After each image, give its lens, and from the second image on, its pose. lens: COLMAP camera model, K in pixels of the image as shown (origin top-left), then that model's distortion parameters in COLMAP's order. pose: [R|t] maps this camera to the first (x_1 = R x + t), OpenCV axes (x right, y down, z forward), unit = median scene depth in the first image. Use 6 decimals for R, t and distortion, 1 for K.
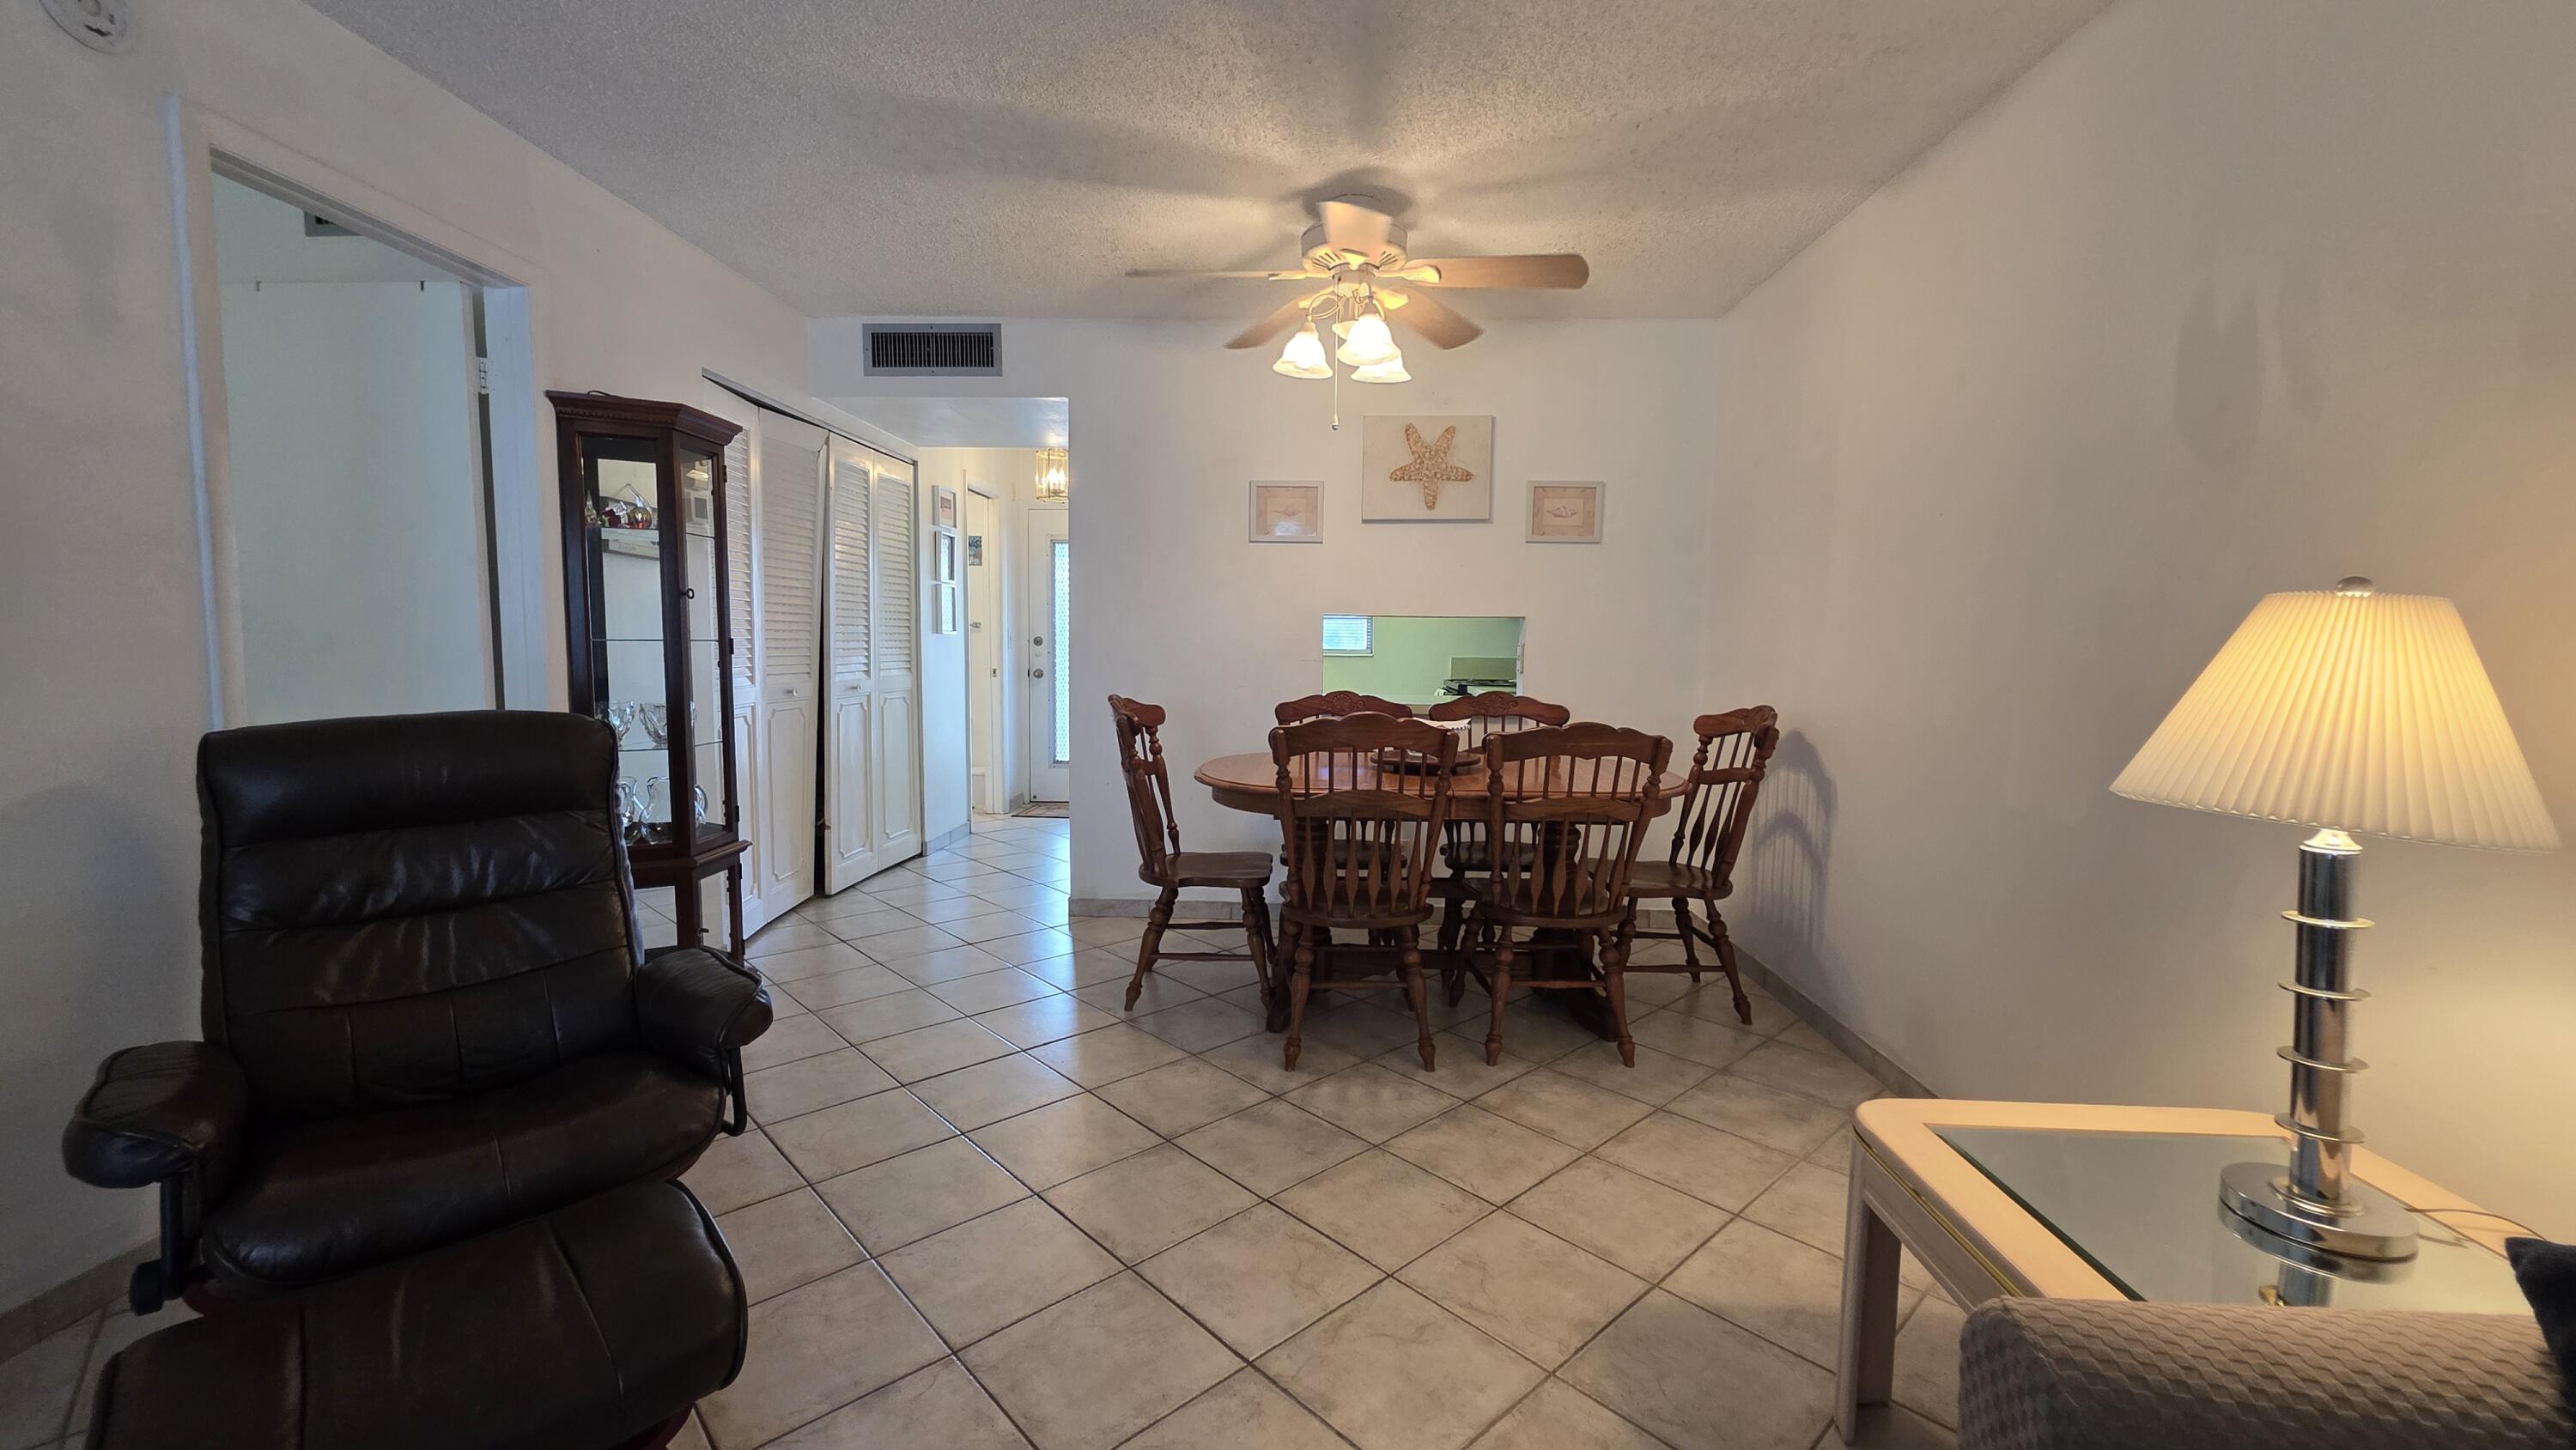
lens RADIAL K [[1032.1, 0, 1284.8], [0, 1032.1, 732.2], [0, 0, 1]] dist [-0.000992, 0.000893]
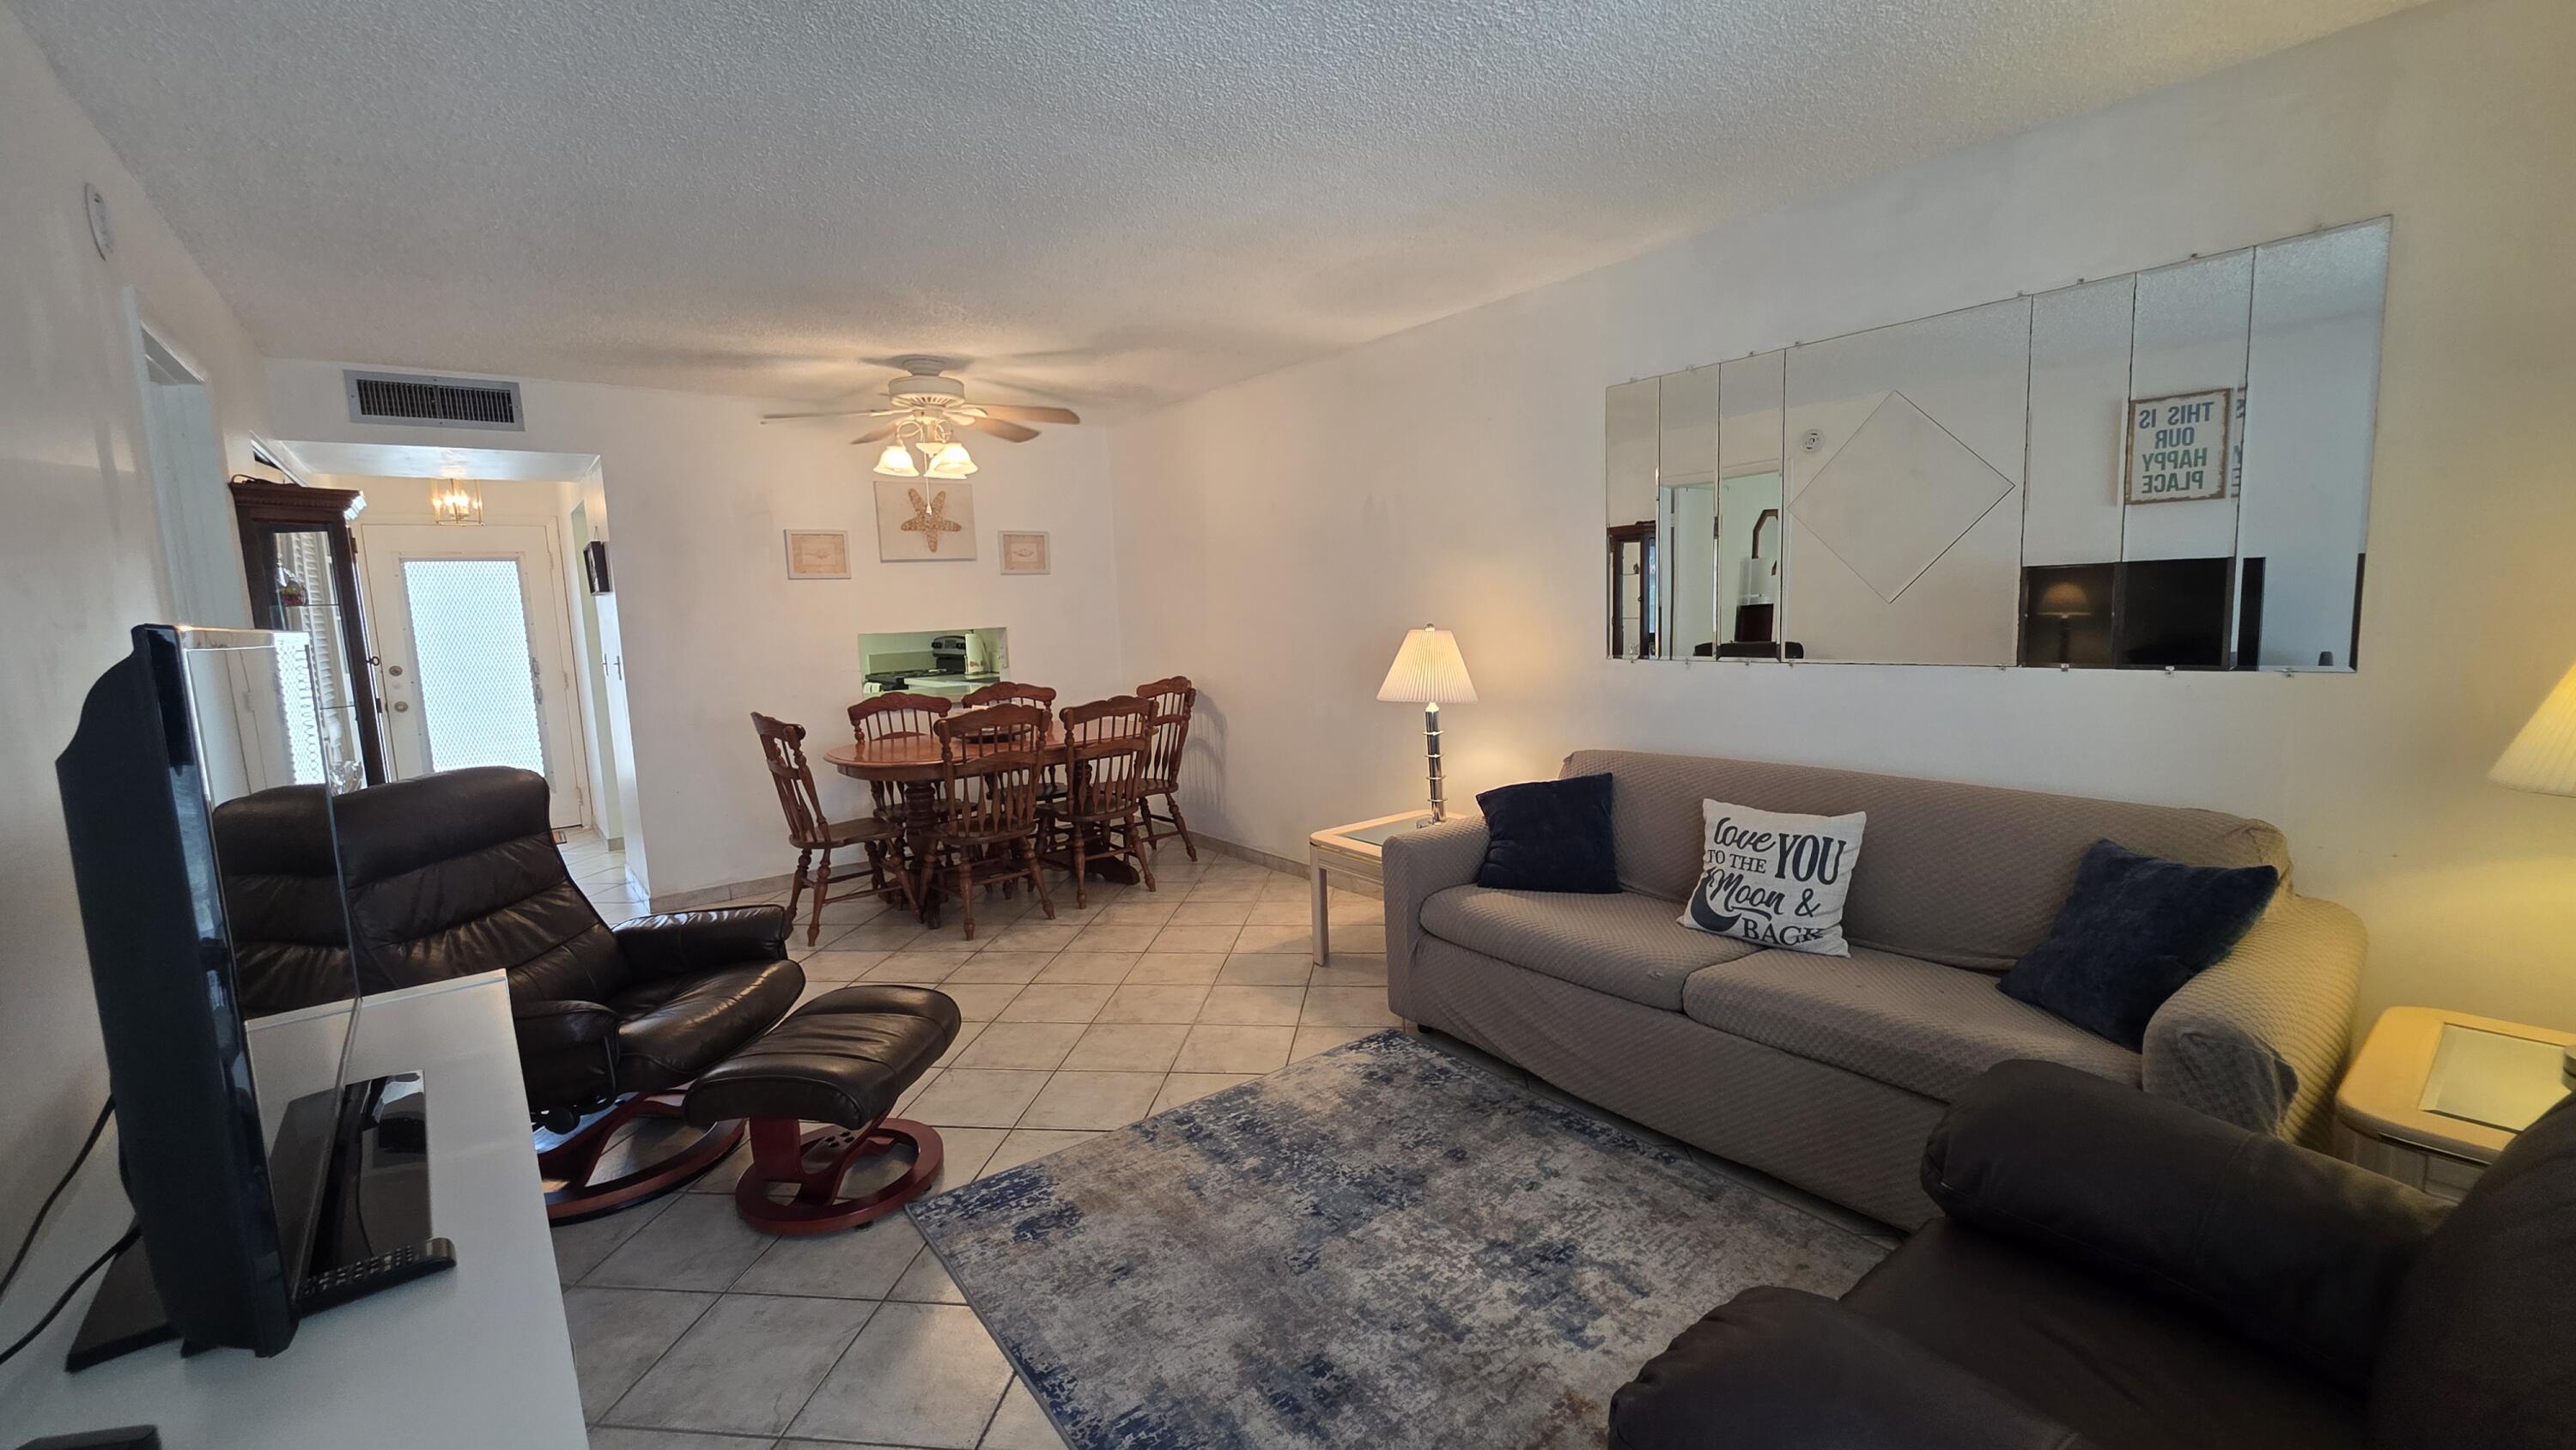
lens RADIAL K [[1032.1, 0, 1289.3], [0, 1032.1, 723.0], [0, 0, 1]] dist [-0.000992, 0.000893]
pose [[0.766032, -0.115461, 0.632348, -0.493469], [0.104691, 0.993011, 0.054492, -0.023619], [-0.634220, 0.024458, 0.772766, -0.432277]]
